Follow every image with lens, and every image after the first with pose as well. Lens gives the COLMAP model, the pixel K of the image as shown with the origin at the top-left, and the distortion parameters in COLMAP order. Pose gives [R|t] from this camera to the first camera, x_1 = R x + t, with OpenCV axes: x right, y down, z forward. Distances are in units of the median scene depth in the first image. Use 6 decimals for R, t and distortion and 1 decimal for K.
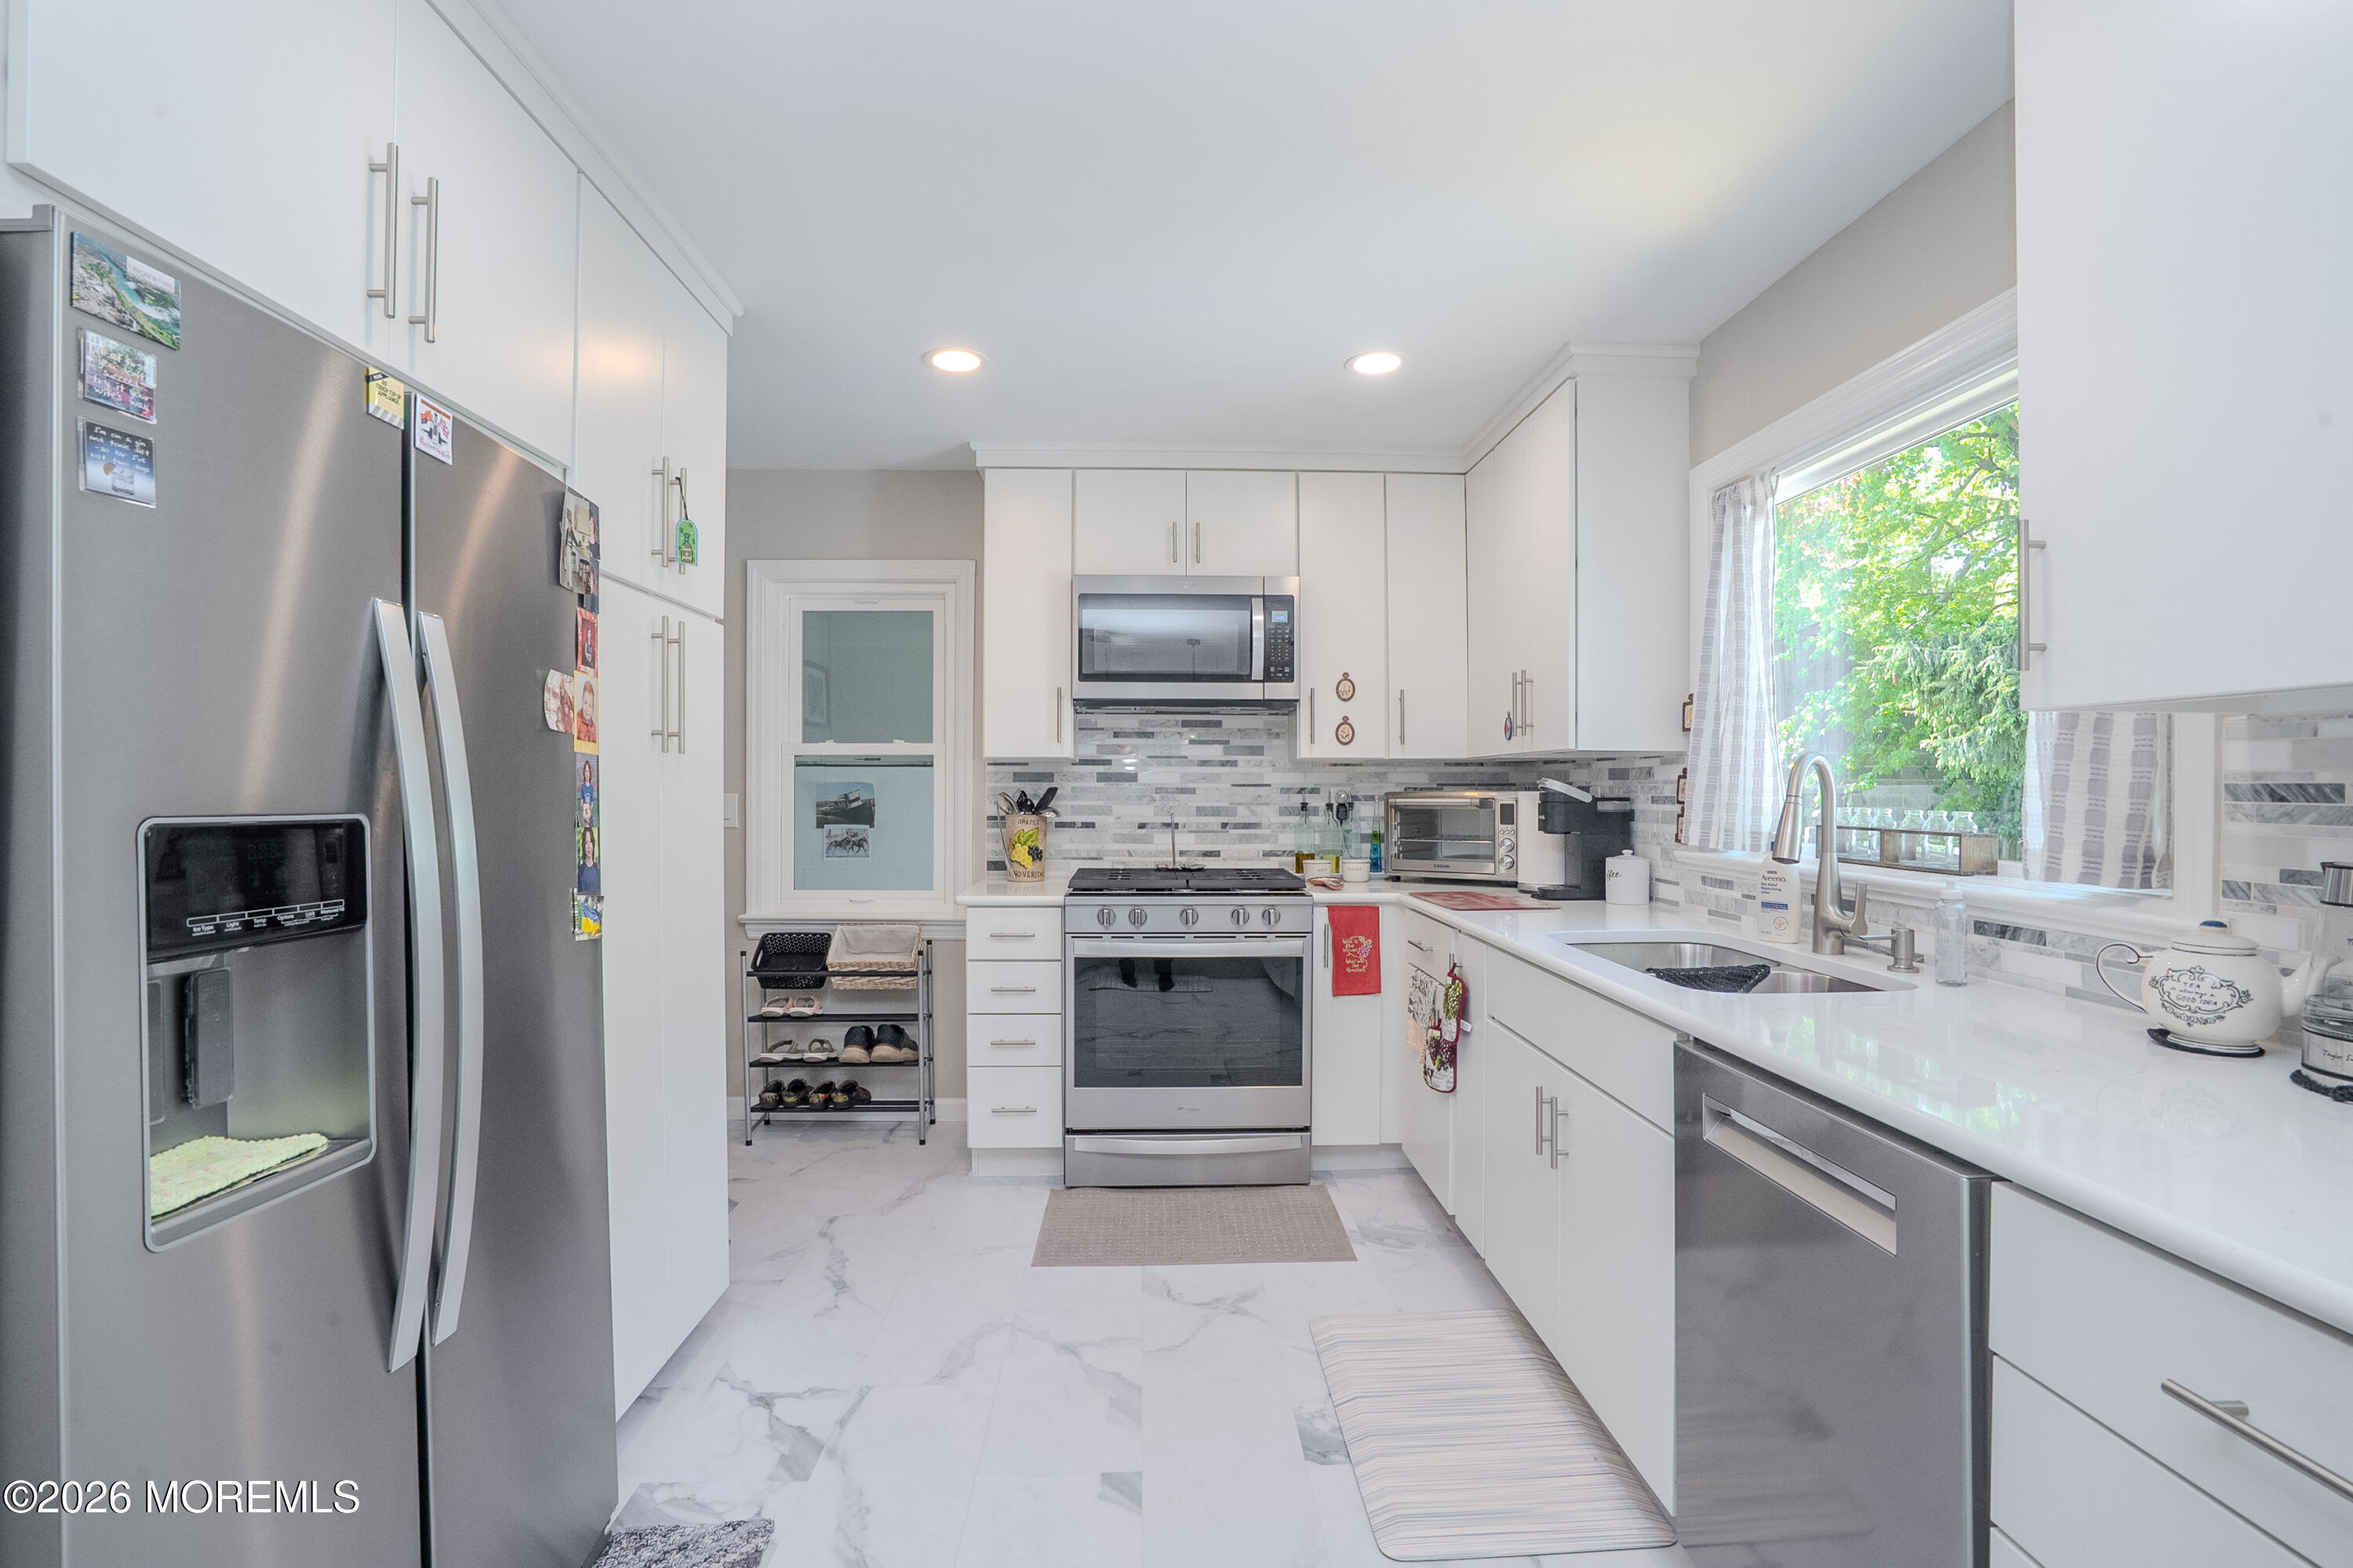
lens RADIAL K [[1063.6, 0, 1173.9], [0, 1063.6, 789.2], [0, 0, 1]] dist [-0.051954, 0.017380]
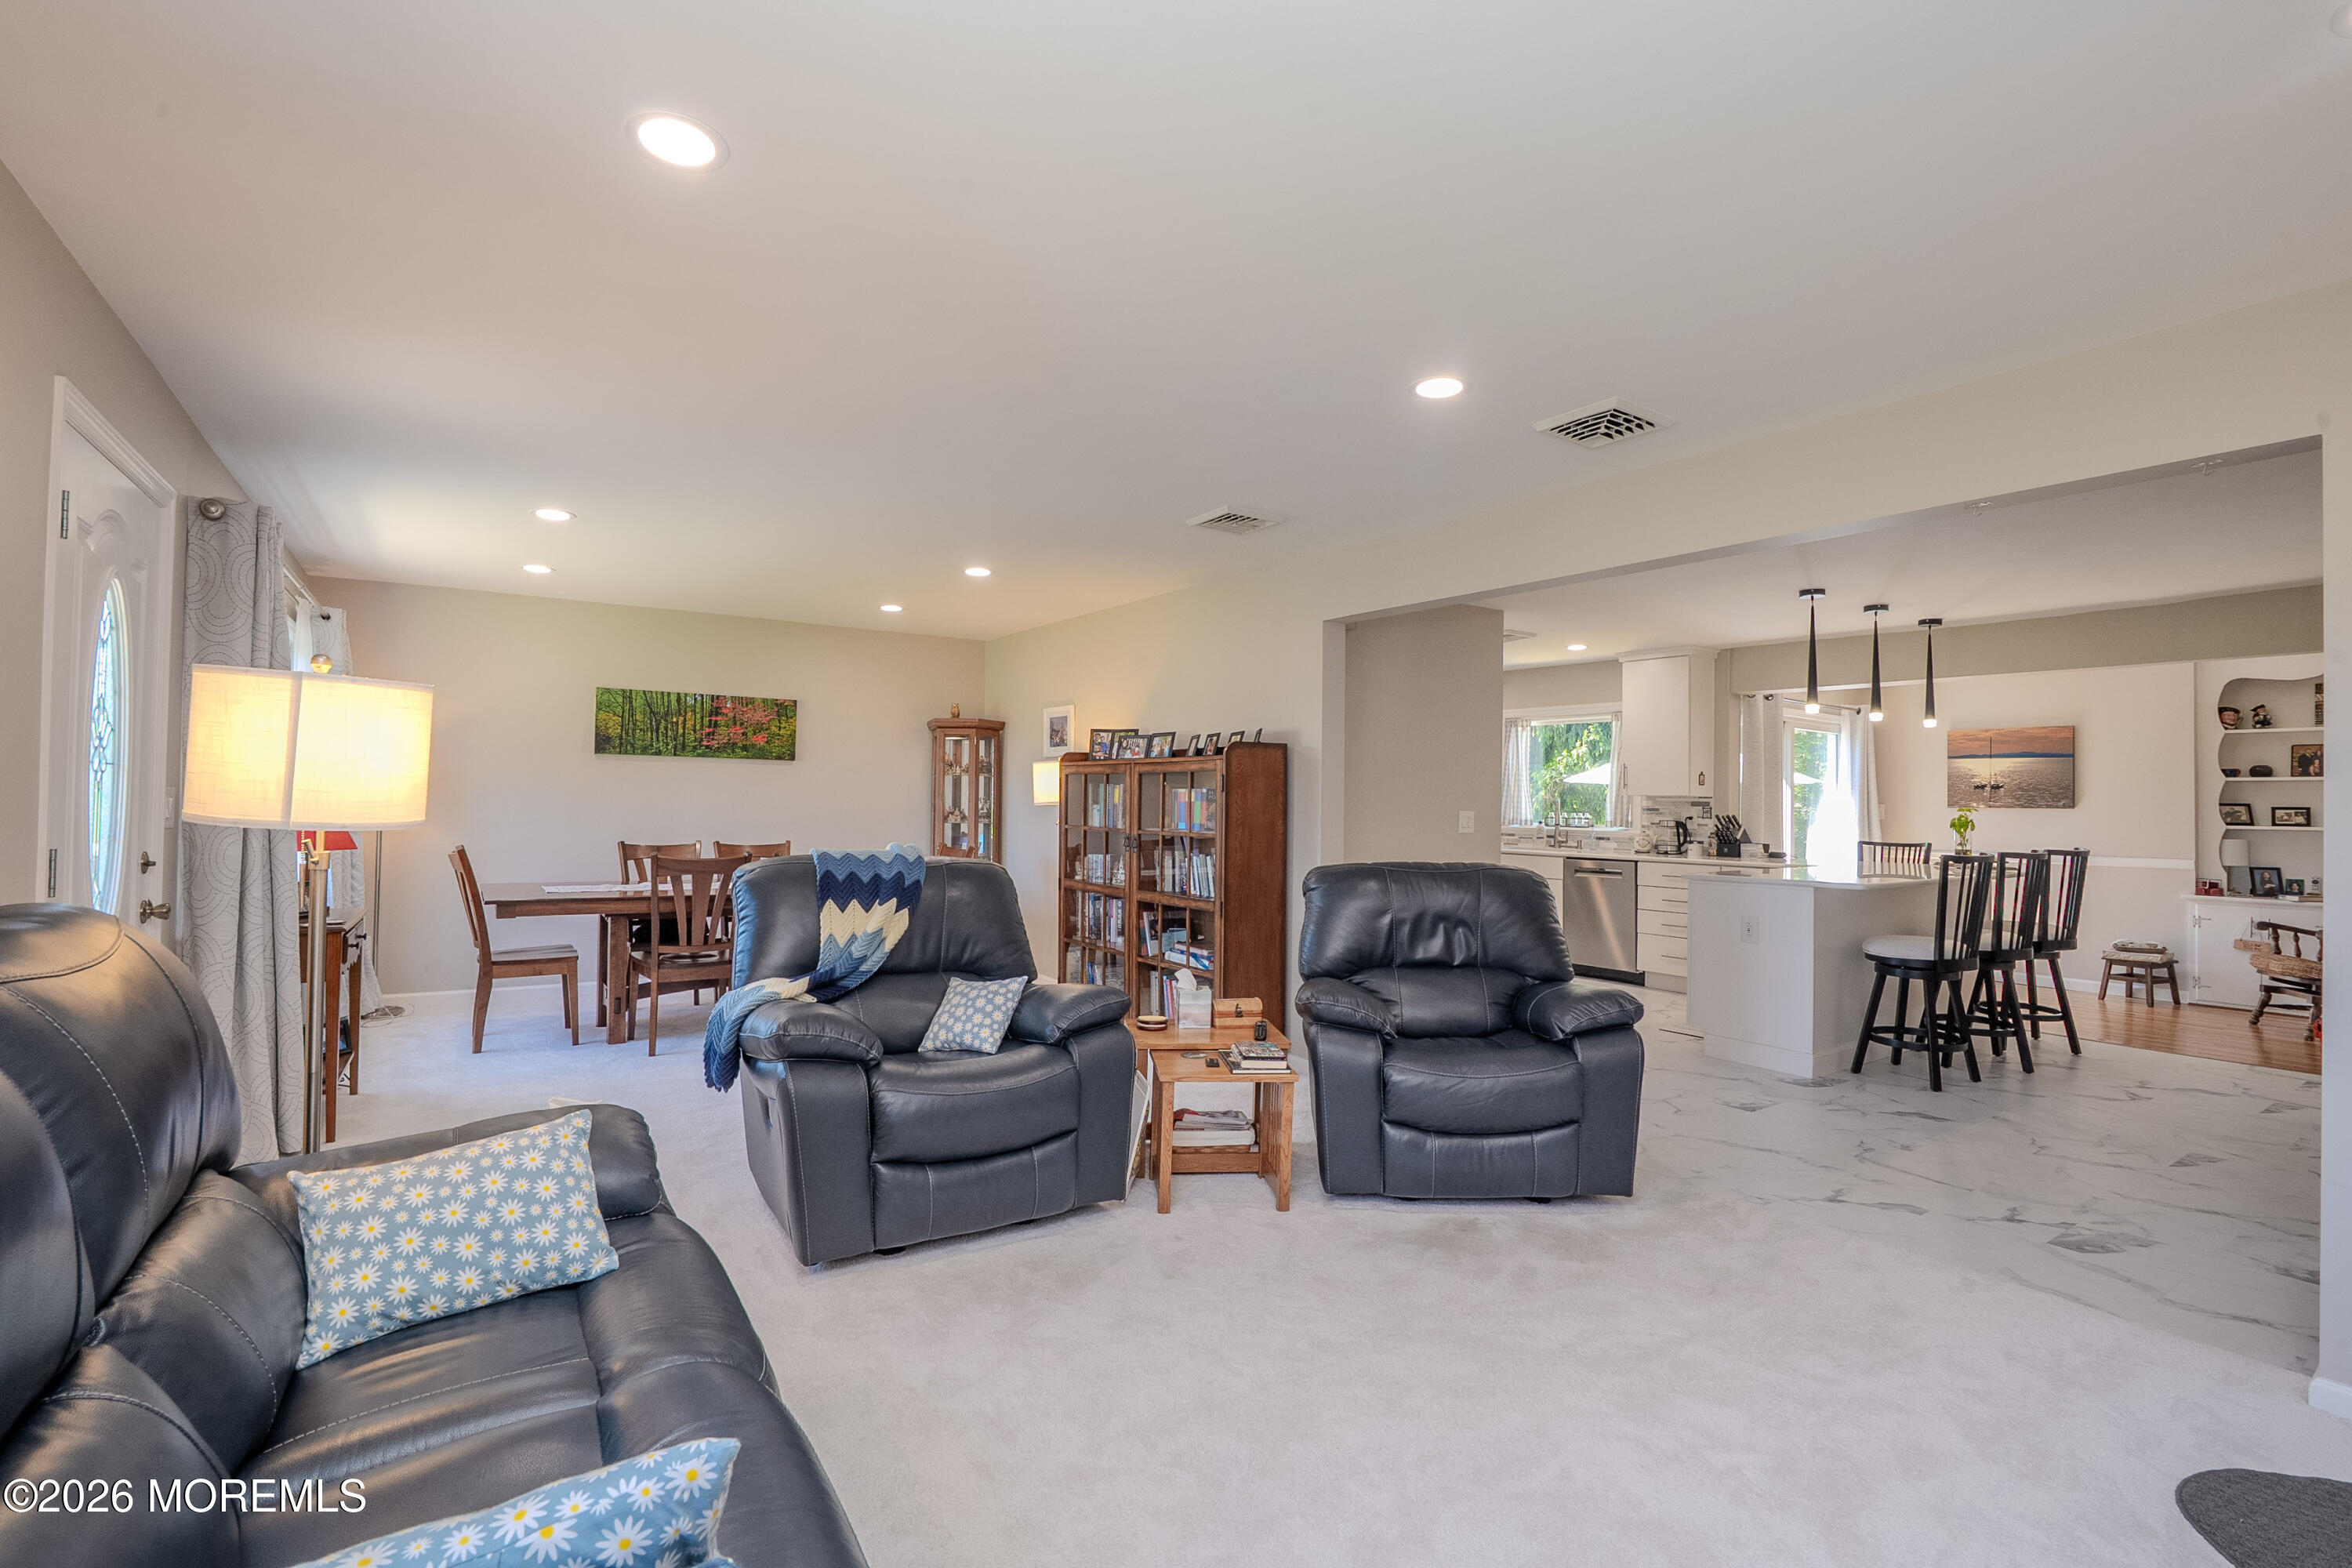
lens RADIAL K [[1063.1, 0, 1175.0], [0, 1063.1, 789.8], [0, 0, 1]] dist [-0.051954, 0.017380]
pose [[0.847870, 0.021820, 0.529755, -2.730780], [-0.016935, 0.999758, -0.014074, 0.011756], [-0.529934, 0.002961, 0.848034, -1.651765]]
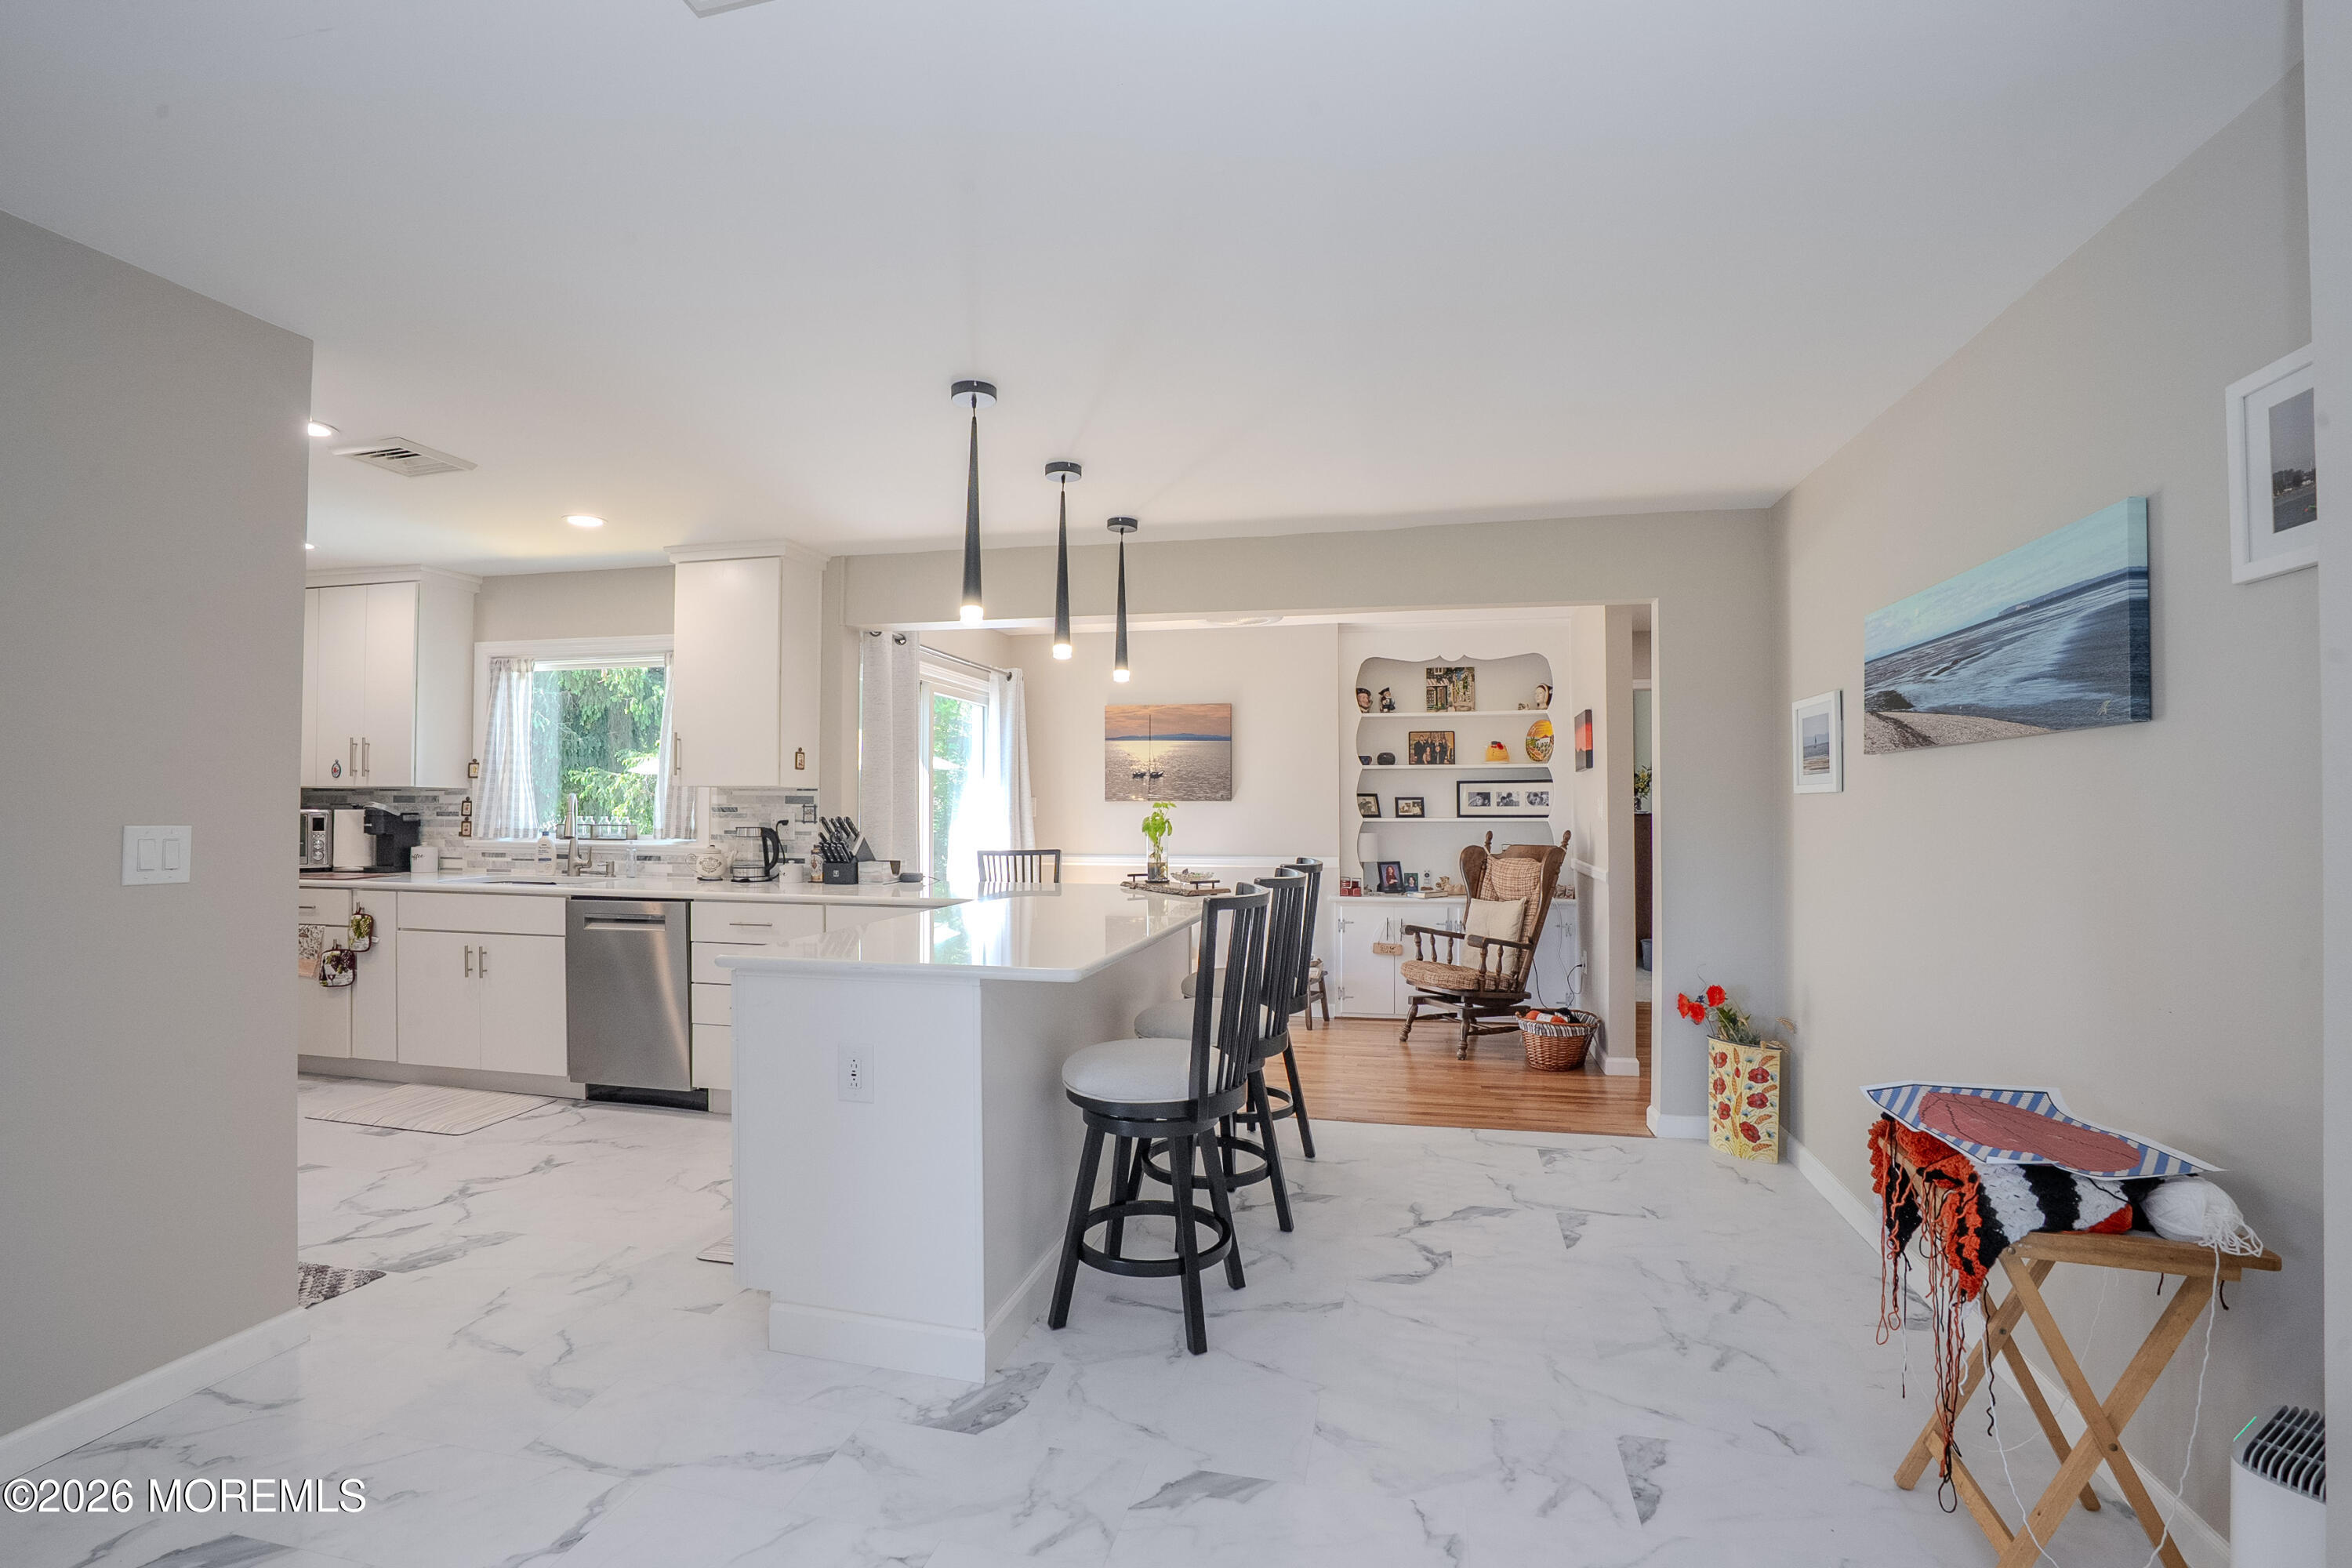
lens RADIAL K [[1063.1, 0, 1182.3], [0, 1063.1, 788.3], [0, 0, 1]] dist [-0.051954, 0.017380]
pose [[0.238926, 0.017772, 0.970875, -1.338211], [-0.001921, 0.999839, -0.017830, -0.006399], [-0.971036, 0.002395, 0.238921, -0.913898]]
